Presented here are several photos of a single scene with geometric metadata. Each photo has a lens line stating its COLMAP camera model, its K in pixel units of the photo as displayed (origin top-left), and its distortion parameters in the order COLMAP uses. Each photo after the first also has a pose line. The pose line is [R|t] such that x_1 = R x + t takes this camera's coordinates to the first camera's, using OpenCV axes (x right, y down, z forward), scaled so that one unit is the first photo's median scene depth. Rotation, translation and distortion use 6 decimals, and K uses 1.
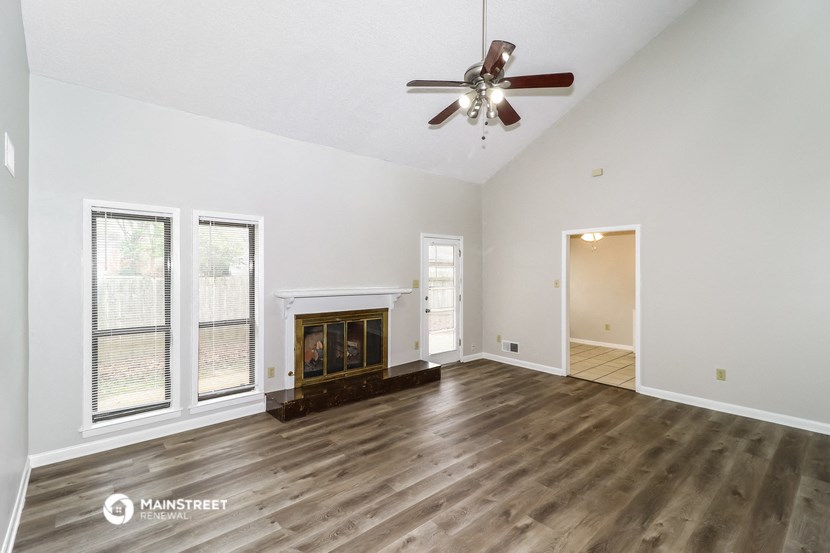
lens RADIAL K [[382.1, 0, 415.5], [0, 382.1, 274.0], [0, 0, 1]] dist [0.024542, -0.000143]
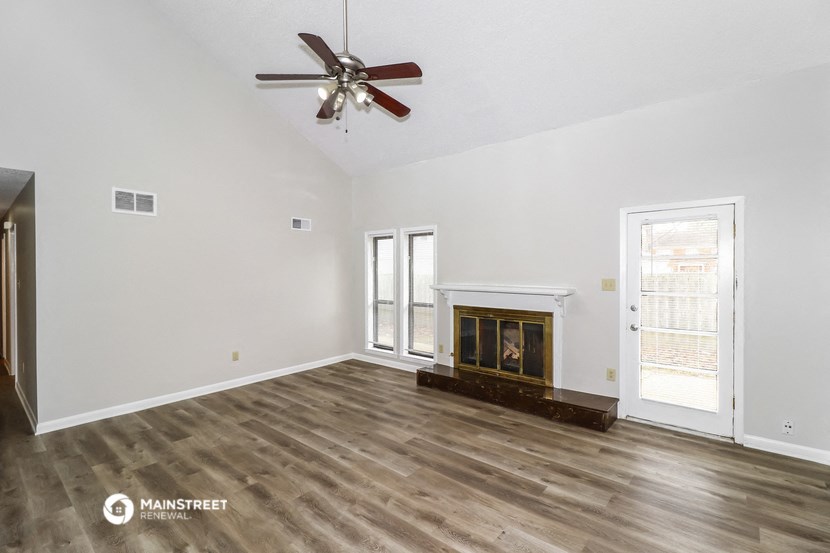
lens RADIAL K [[382.1, 0, 415.5], [0, 382.1, 274.0], [0, 0, 1]] dist [0.024542, -0.000143]
pose [[0.137028, 0.012950, -0.990483, 0.920971], [0.001162, 0.999912, 0.013234, -0.004178], [0.990567, -0.002965, 0.137000, 0.814010]]
